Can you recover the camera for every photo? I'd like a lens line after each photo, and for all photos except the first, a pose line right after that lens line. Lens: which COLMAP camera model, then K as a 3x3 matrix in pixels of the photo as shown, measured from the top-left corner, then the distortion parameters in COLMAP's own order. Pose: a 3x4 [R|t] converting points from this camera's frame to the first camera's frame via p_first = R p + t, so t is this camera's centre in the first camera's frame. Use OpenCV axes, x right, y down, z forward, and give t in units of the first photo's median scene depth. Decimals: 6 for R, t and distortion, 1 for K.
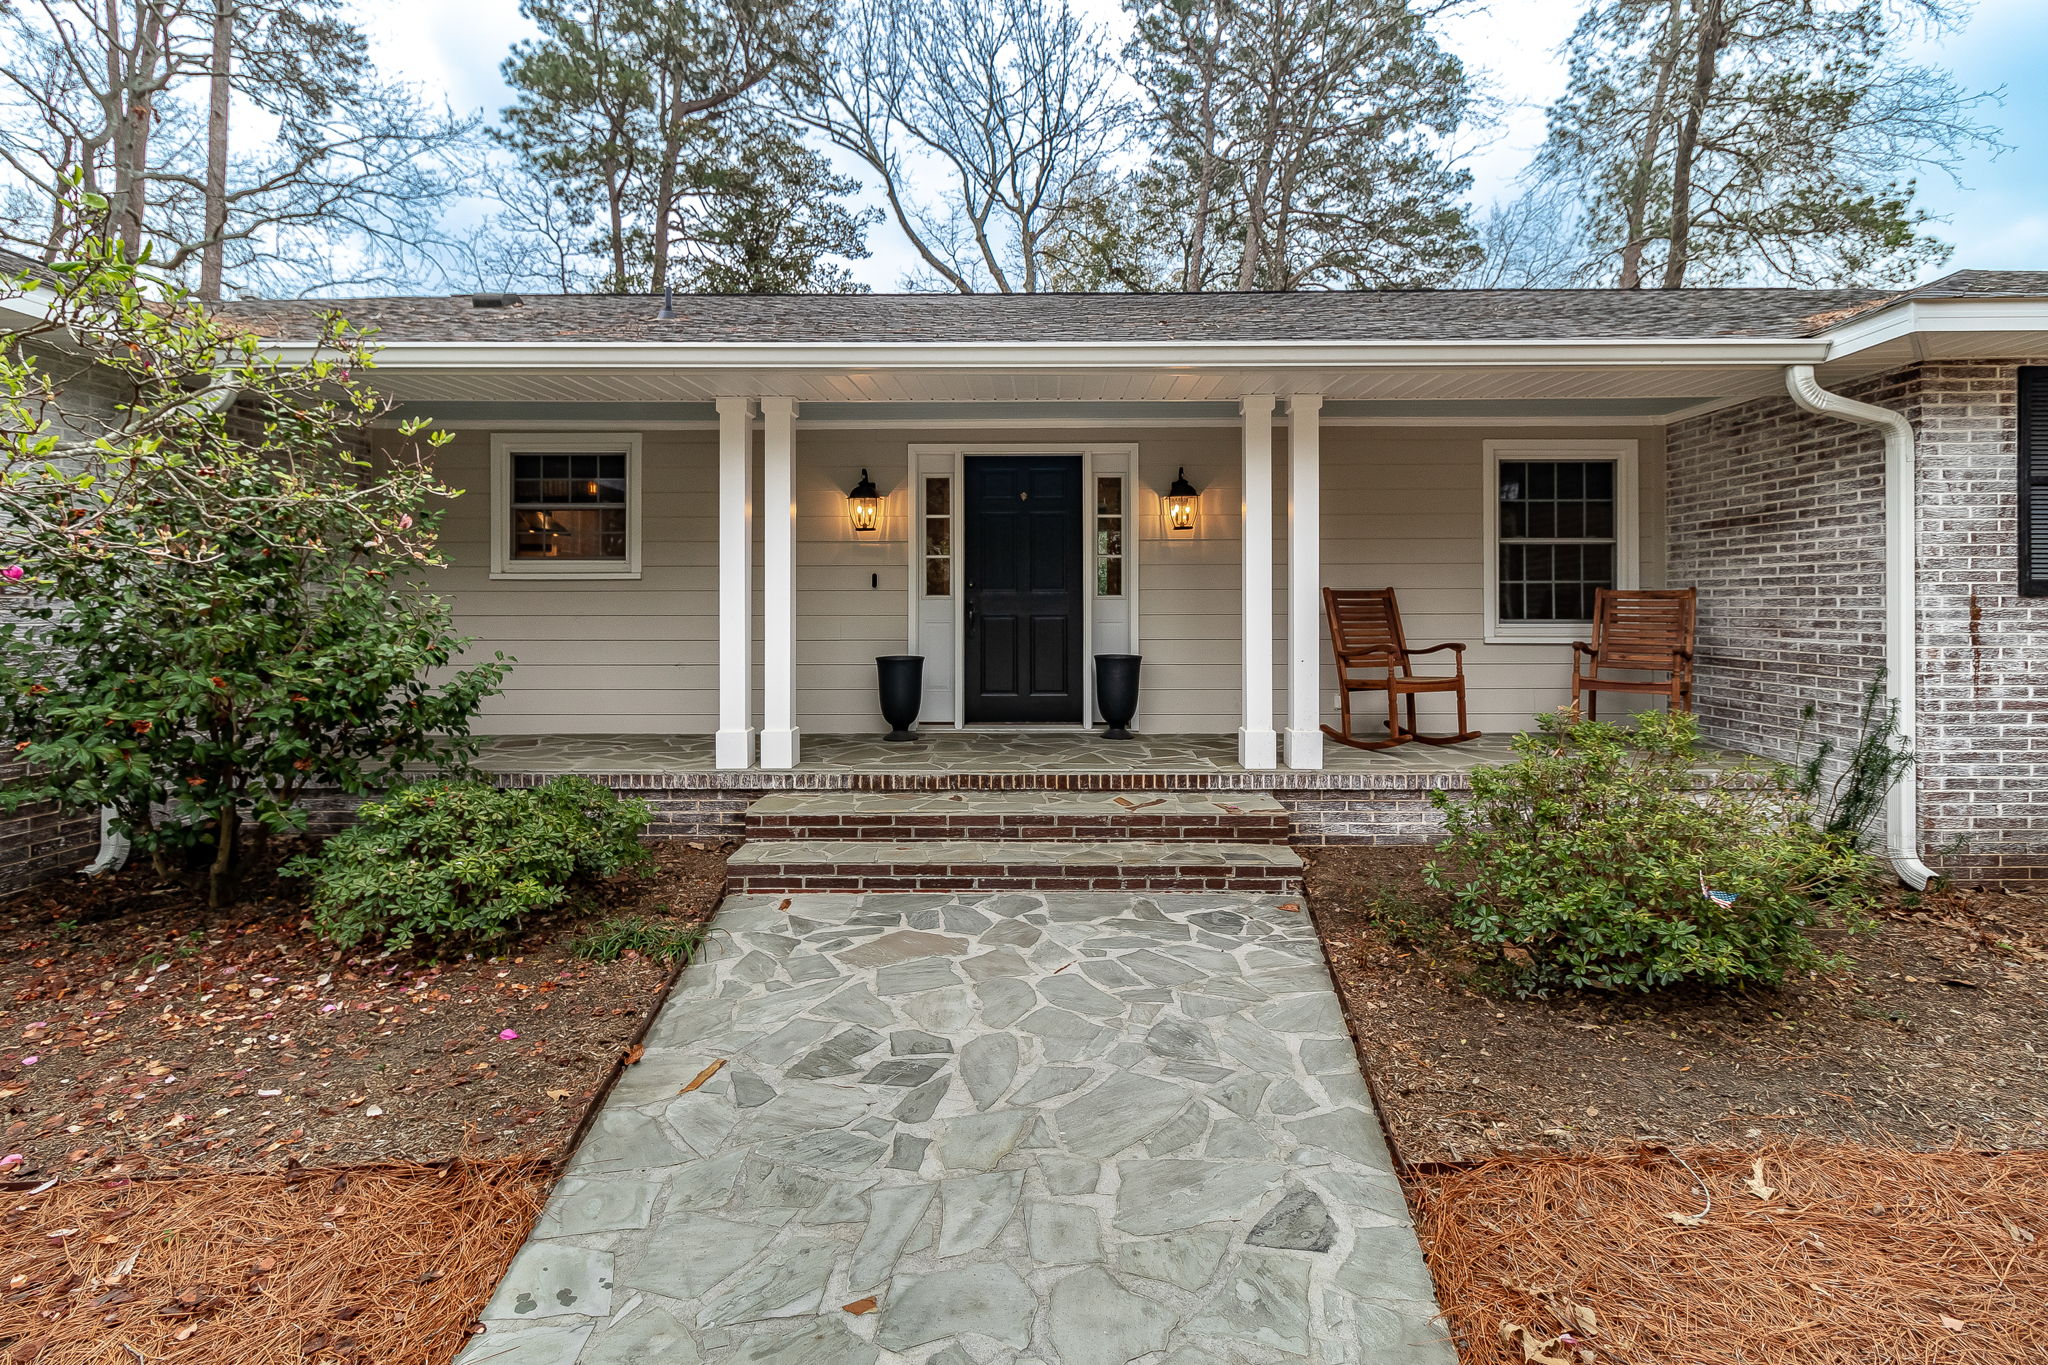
lens RADIAL K [[959.2, 0, 1026.3], [0, 959.2, 648.6], [0, 0, 1]] dist [-0.001097, 0.000318]
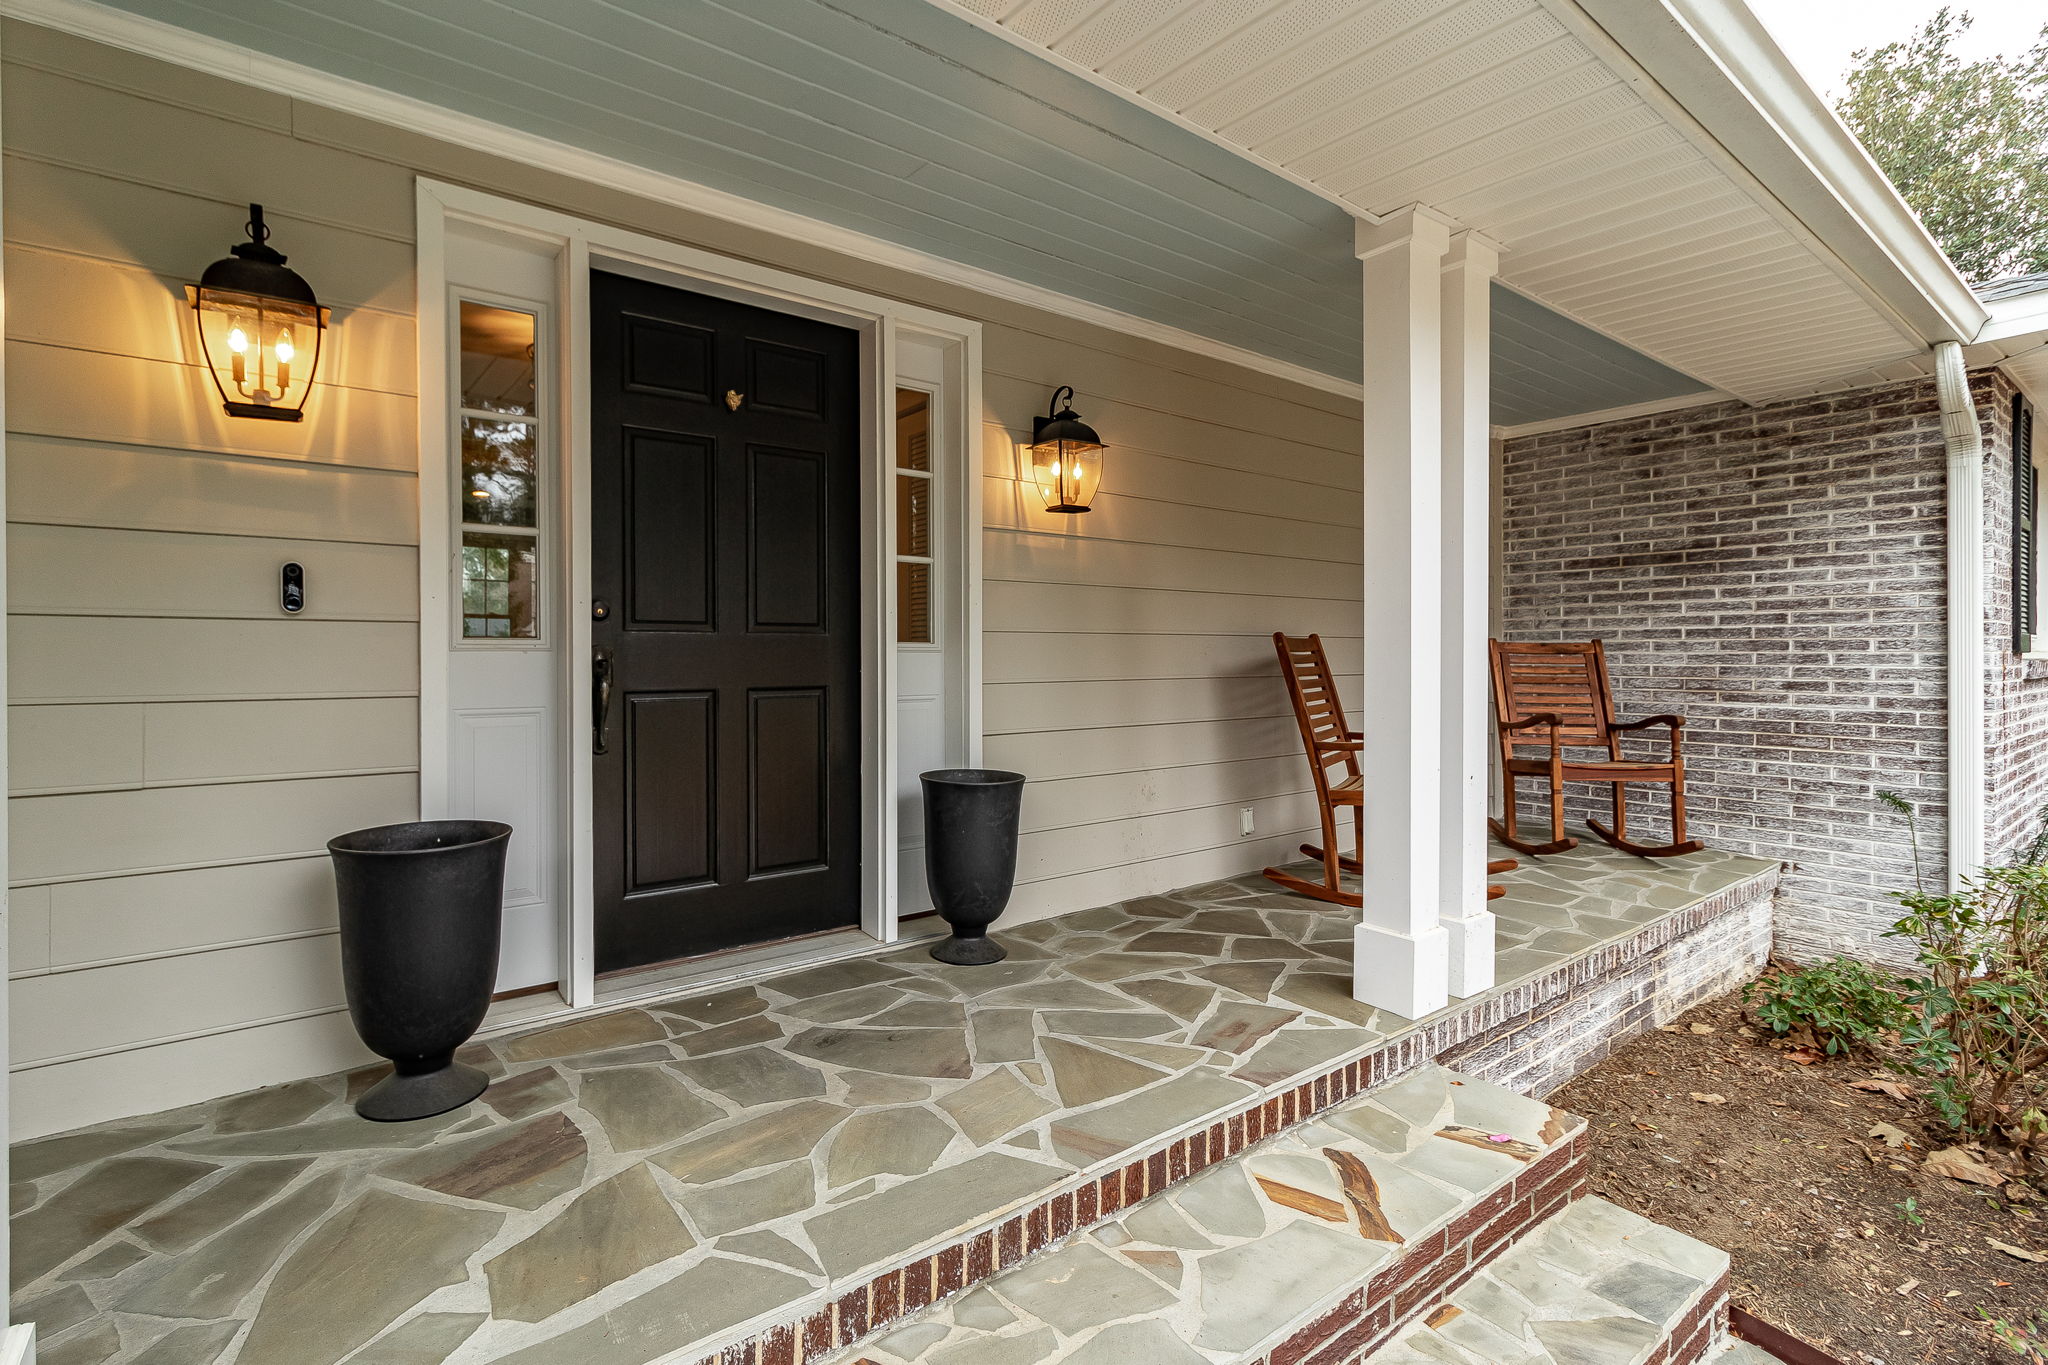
lens RADIAL K [[956.3, 0, 997.4], [0, 956.3, 680.4], [0, 0, 1]] dist [0.002945, 0.000100]
pose [[0.782309, -0.014590, 0.622720, -0.211779], [0.027320, 0.999567, -0.010902, -0.038427], [-0.622291, 0.025541, 0.782369, 0.758042]]
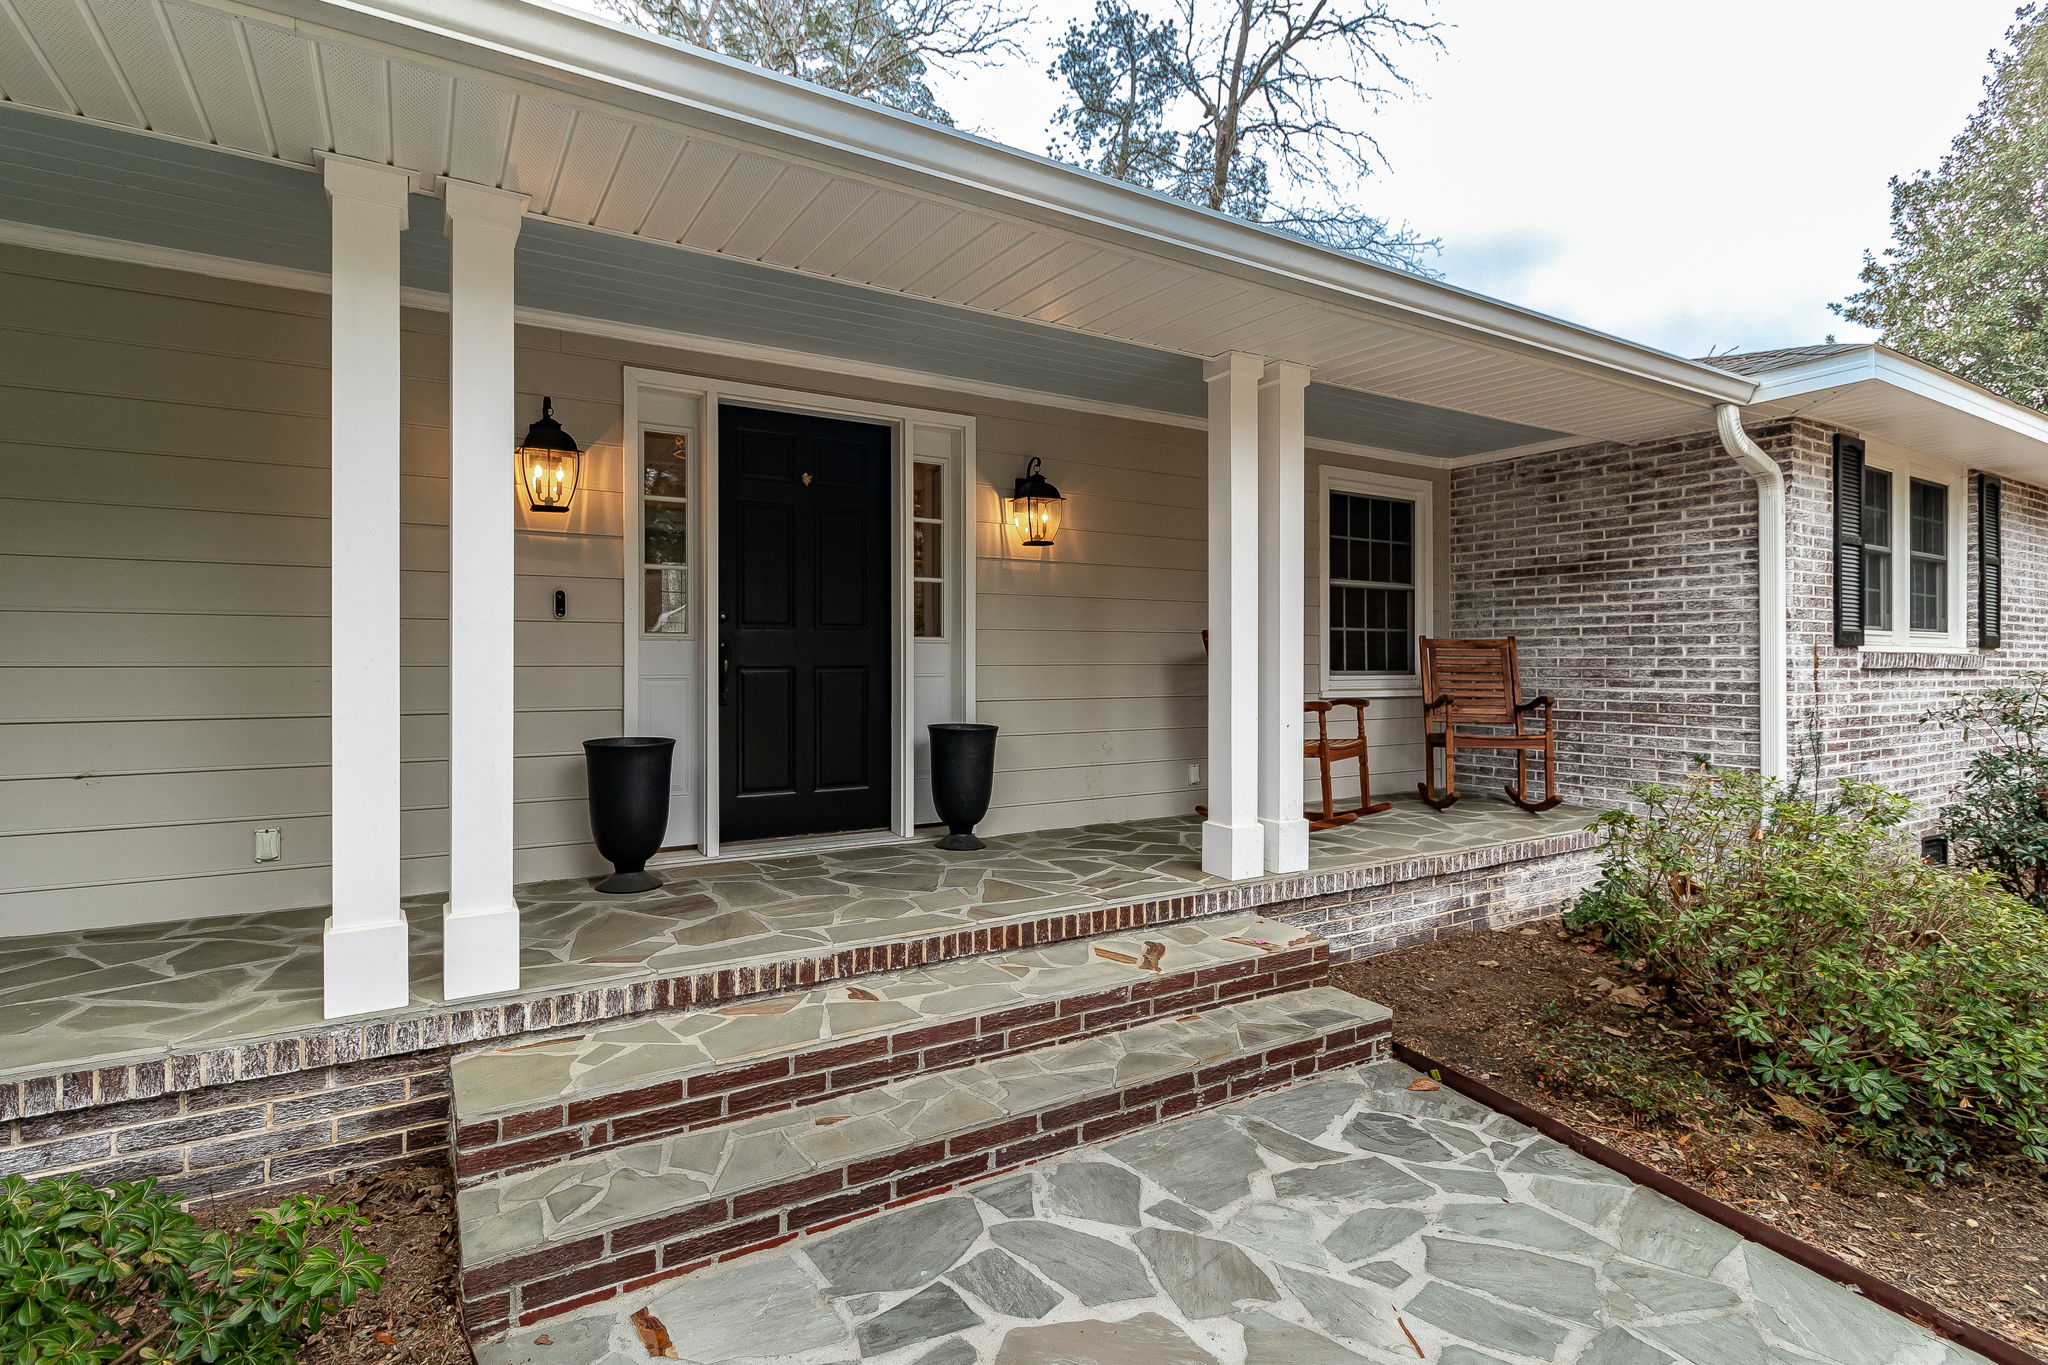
lens RADIAL K [[997.9, 0, 1000.8], [0, 997.9, 694.7], [0, 0, 1]] dist [0.000395, -0.000043]
pose [[0.849079, -0.015016, 0.528053, -0.302731], [0.021601, 0.999747, -0.006302, -0.011042], [-0.527825, 0.016757, 0.849188, 0.460996]]
